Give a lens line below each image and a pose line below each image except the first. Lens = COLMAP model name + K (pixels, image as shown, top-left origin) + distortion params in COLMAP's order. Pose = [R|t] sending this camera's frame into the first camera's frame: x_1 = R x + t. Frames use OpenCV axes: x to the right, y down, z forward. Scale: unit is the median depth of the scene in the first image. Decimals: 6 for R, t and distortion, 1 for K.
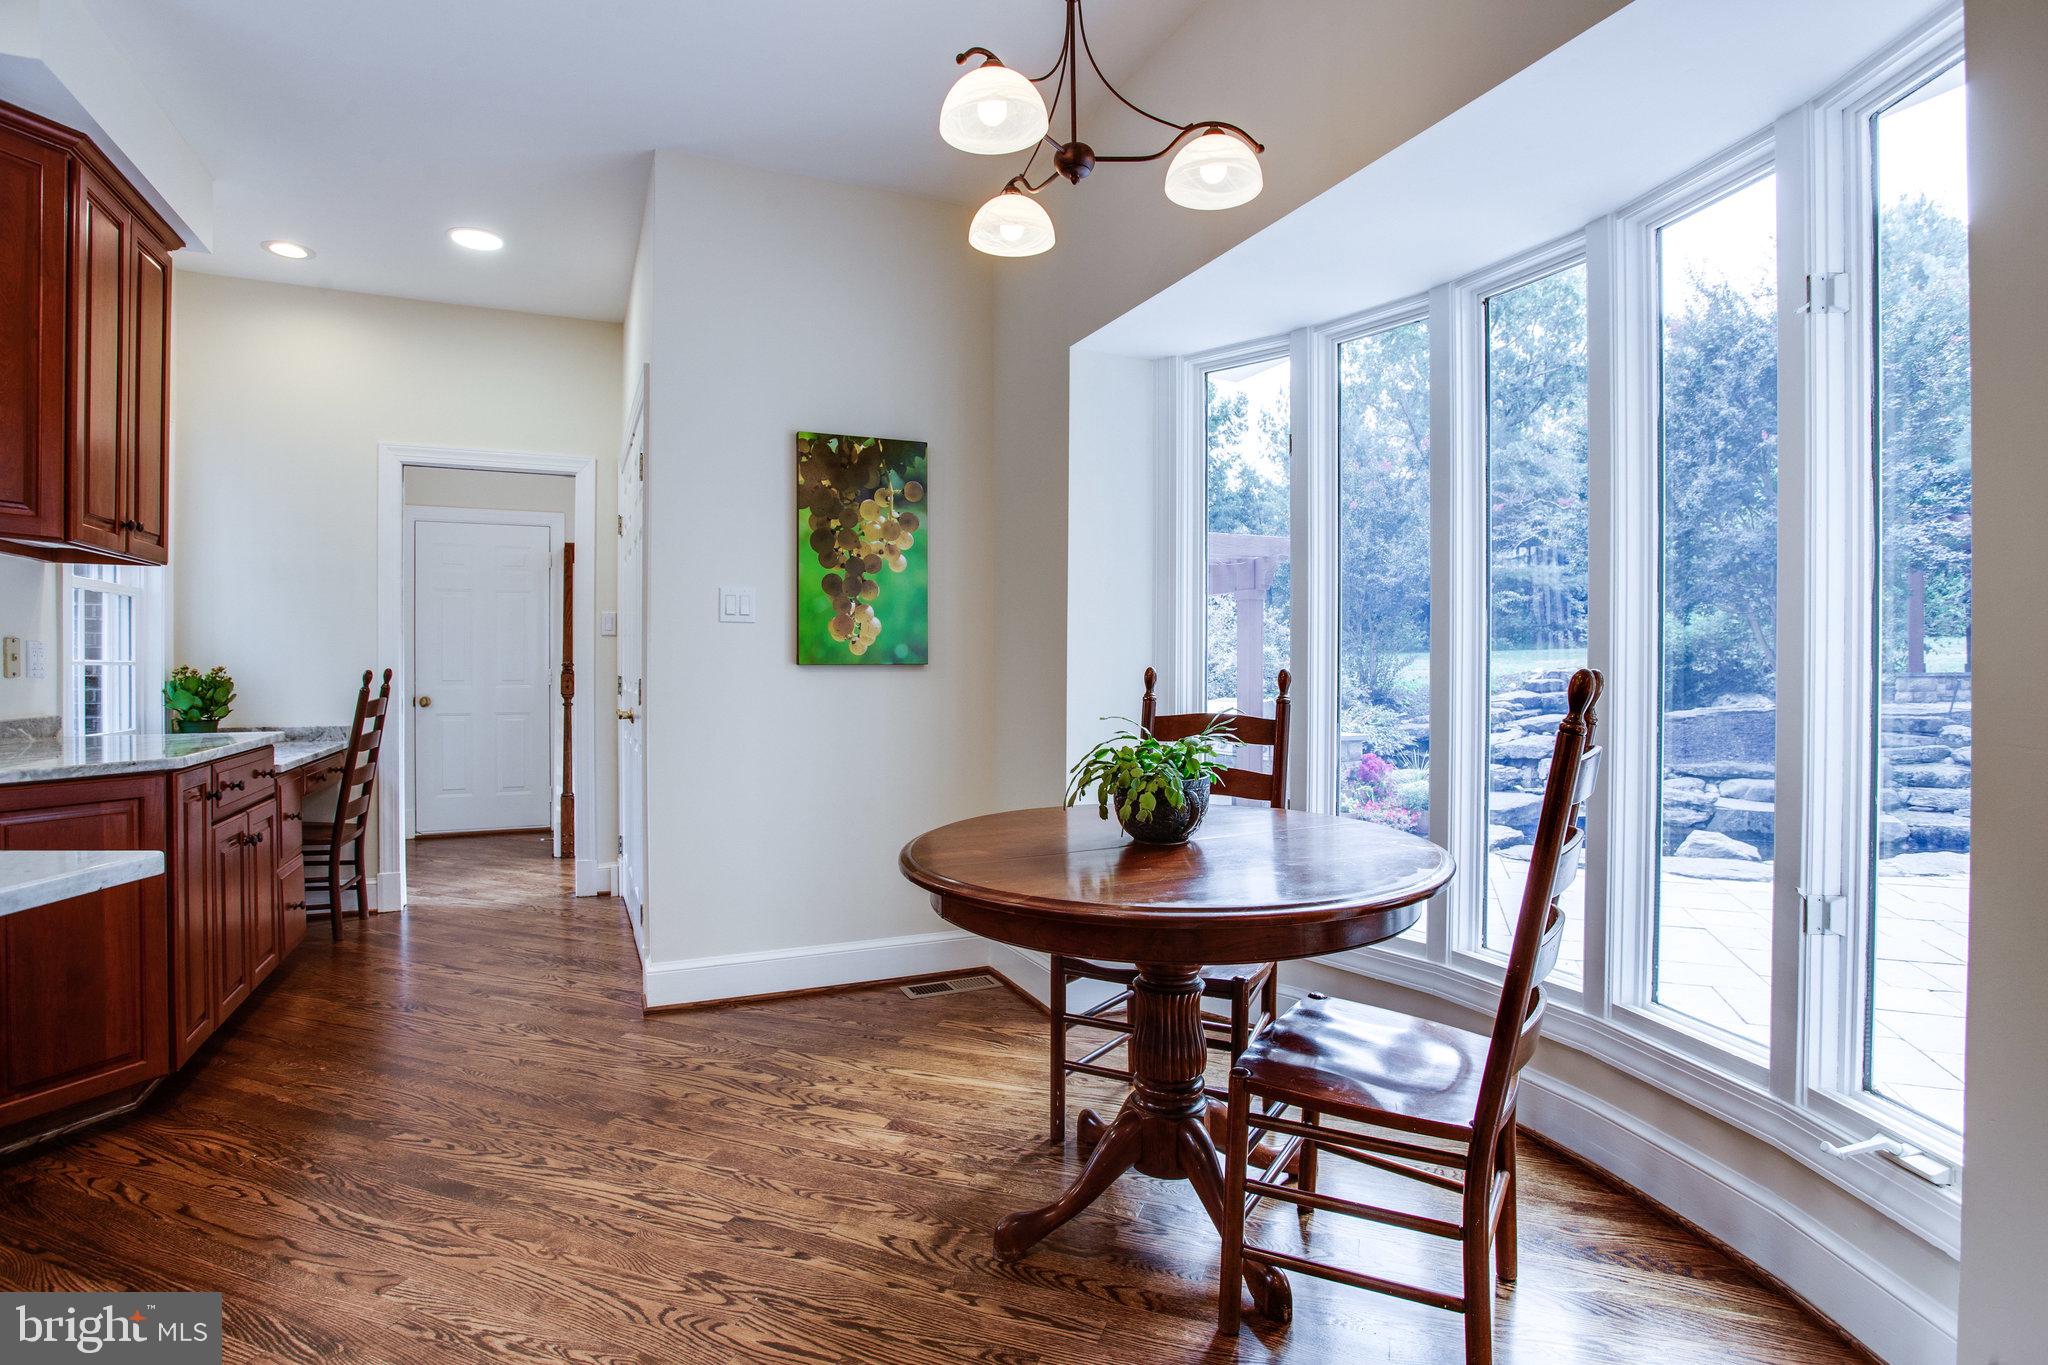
lens RADIAL K [[1010.2, 0, 1022.6], [0, 1010.2, 674.6], [0, 0, 1]] dist [-0.062629, 0.022322]
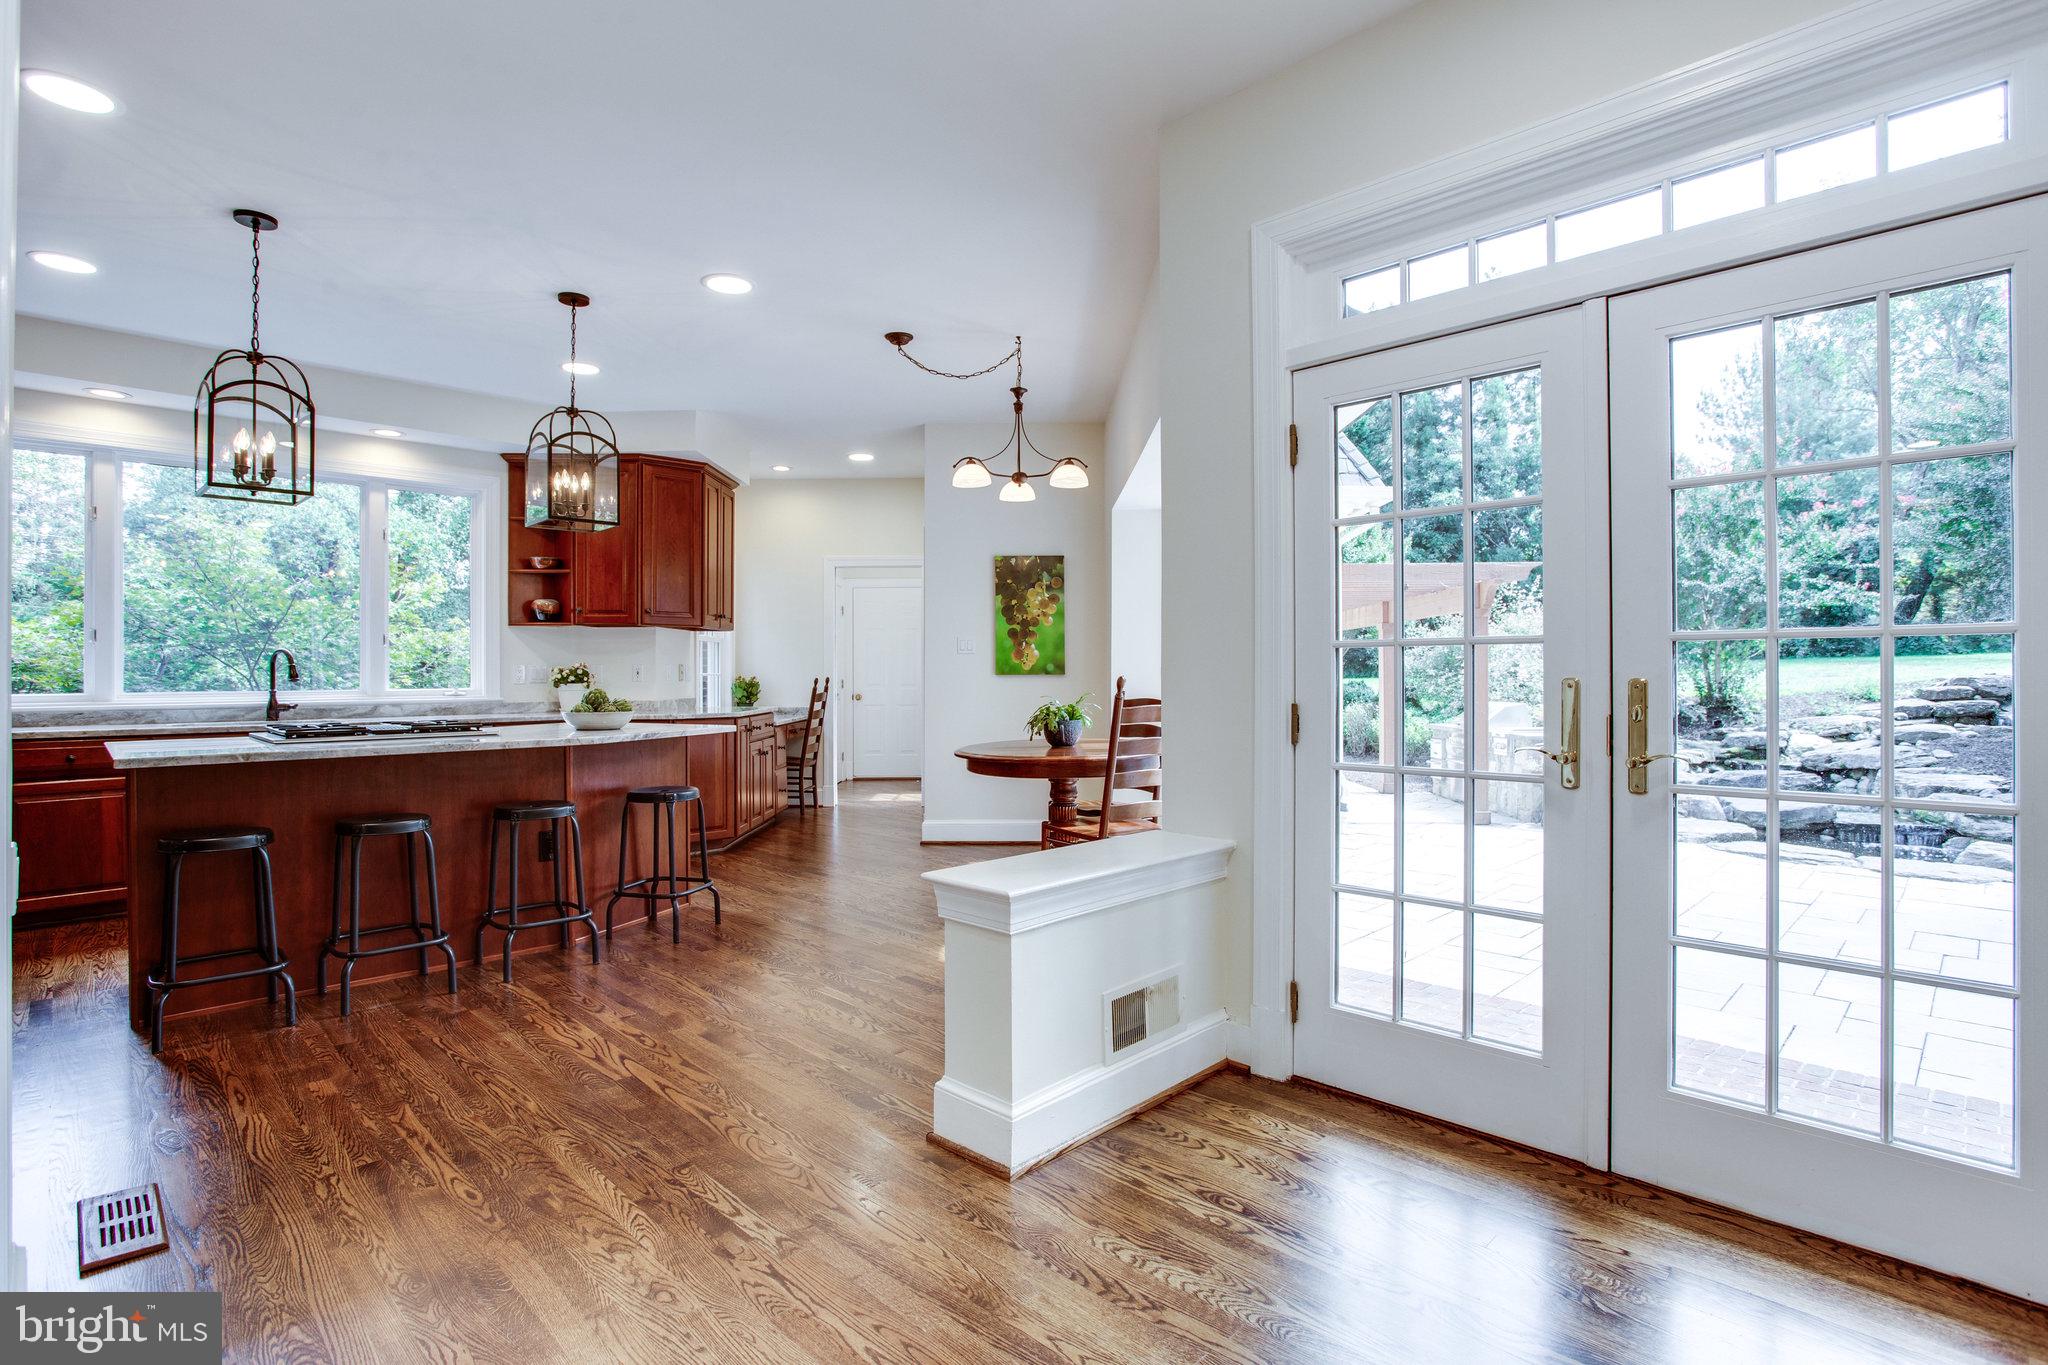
lens RADIAL K [[1010.2, 0, 1022.6], [0, 1010.2, 674.6], [0, 0, 1]] dist [-0.062629, 0.022322]
pose [[0.908029, -0.002975, -0.418897, 0.623478], [-0.000384, 0.999968, -0.007934, 0.005248], [0.418908, 0.007365, 0.907999, -0.736807]]
